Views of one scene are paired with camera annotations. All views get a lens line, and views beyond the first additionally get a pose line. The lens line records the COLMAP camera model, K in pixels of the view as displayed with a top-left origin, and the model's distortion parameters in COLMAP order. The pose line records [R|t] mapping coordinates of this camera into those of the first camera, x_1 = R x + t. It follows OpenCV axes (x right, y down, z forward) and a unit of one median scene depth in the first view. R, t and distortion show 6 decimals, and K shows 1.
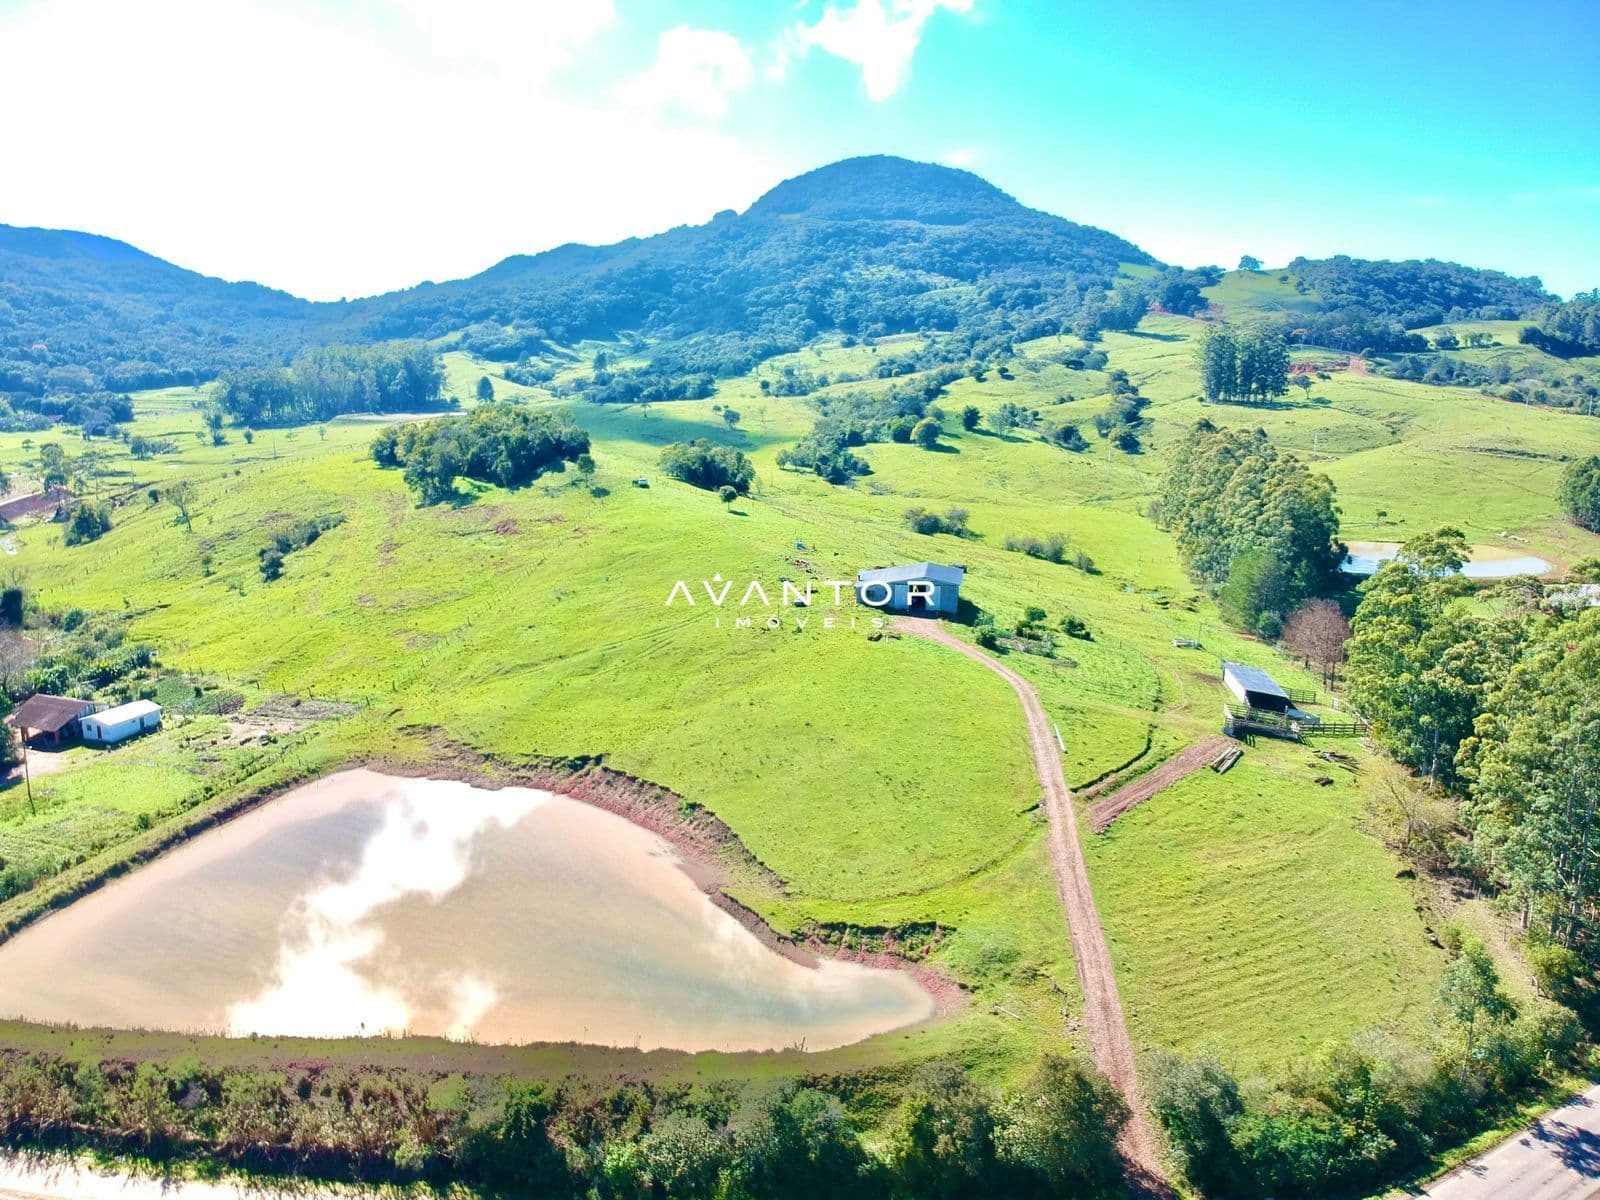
lens RADIAL K [[1142.3, 0, 800.0], [0, 1142.3, 600.0], [0, 0, 1]] dist [0.075613, -0.123877]
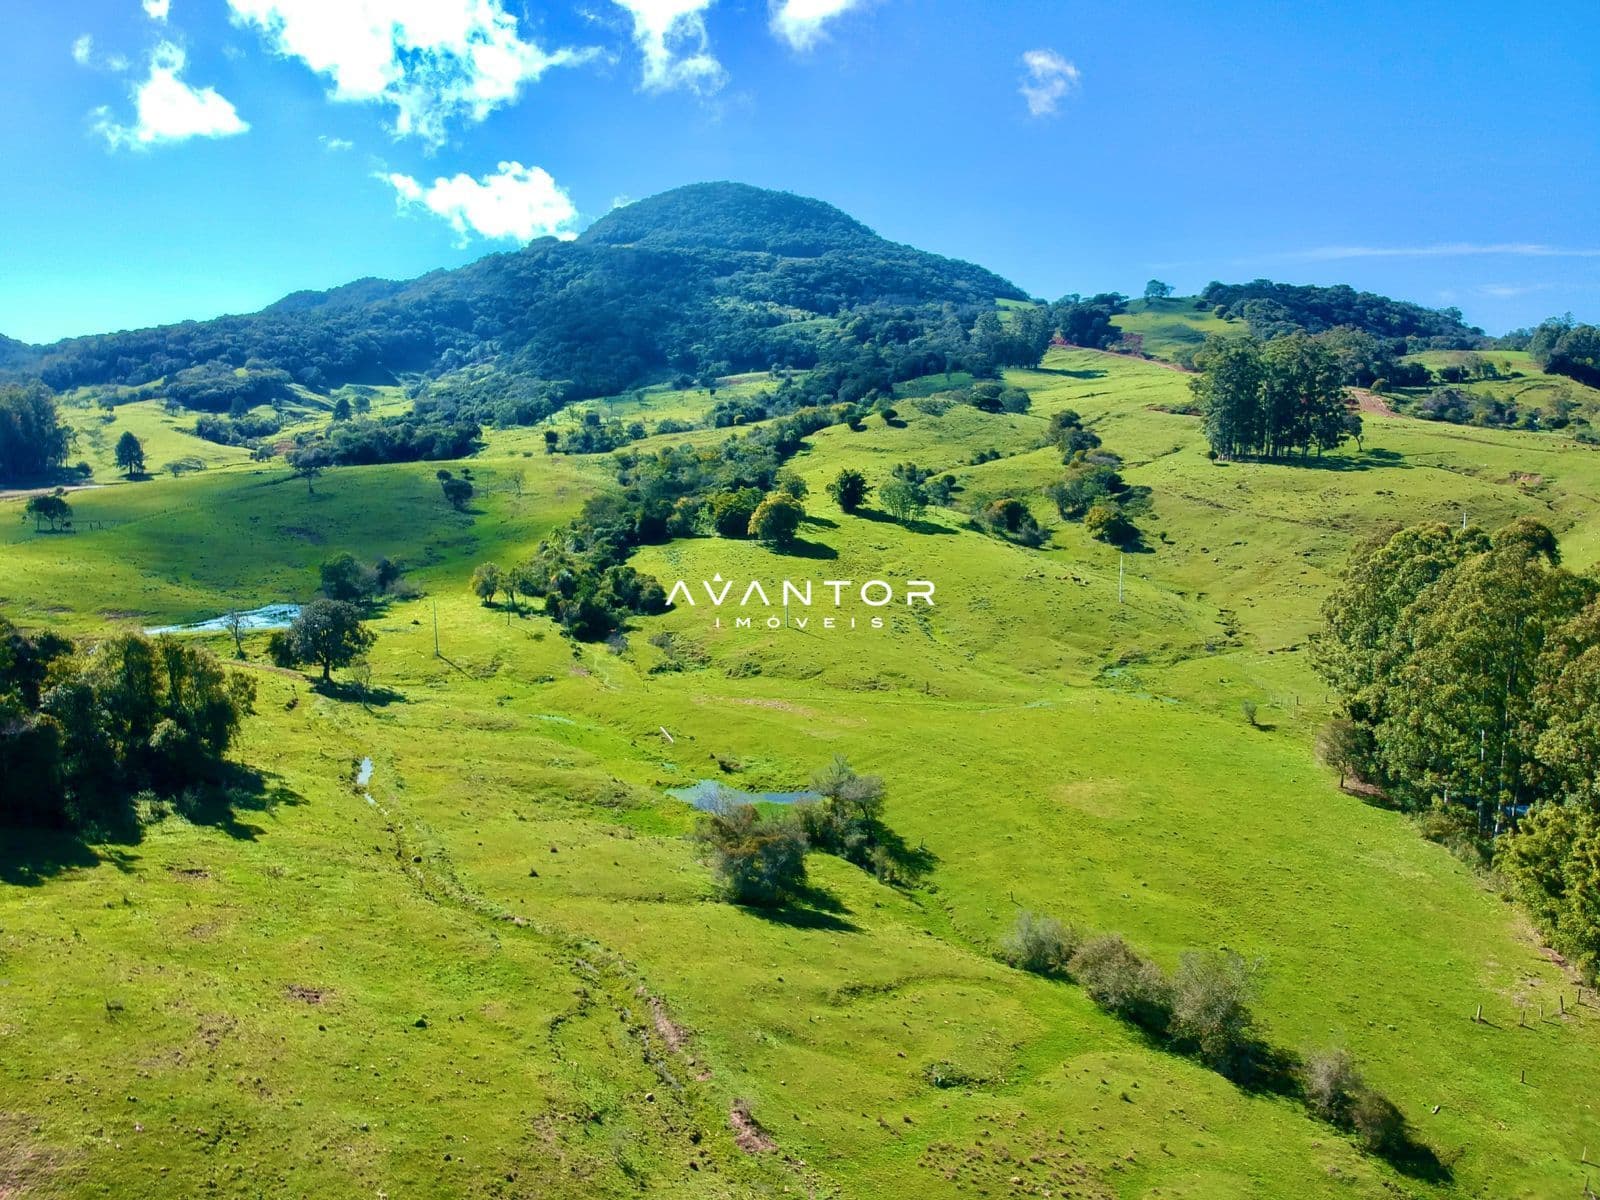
lens RADIAL K [[1184.4, 0, 807.2], [0, 1184.4, 564.5], [0, 0, 1]] dist [0.074885, -0.139047]
pose [[0.992169, -0.025578, 0.122254, 0.026820], [0.034941, 0.996566, -0.075067, -0.039723], [-0.119915, 0.078751, 0.989656, 0.210054]]
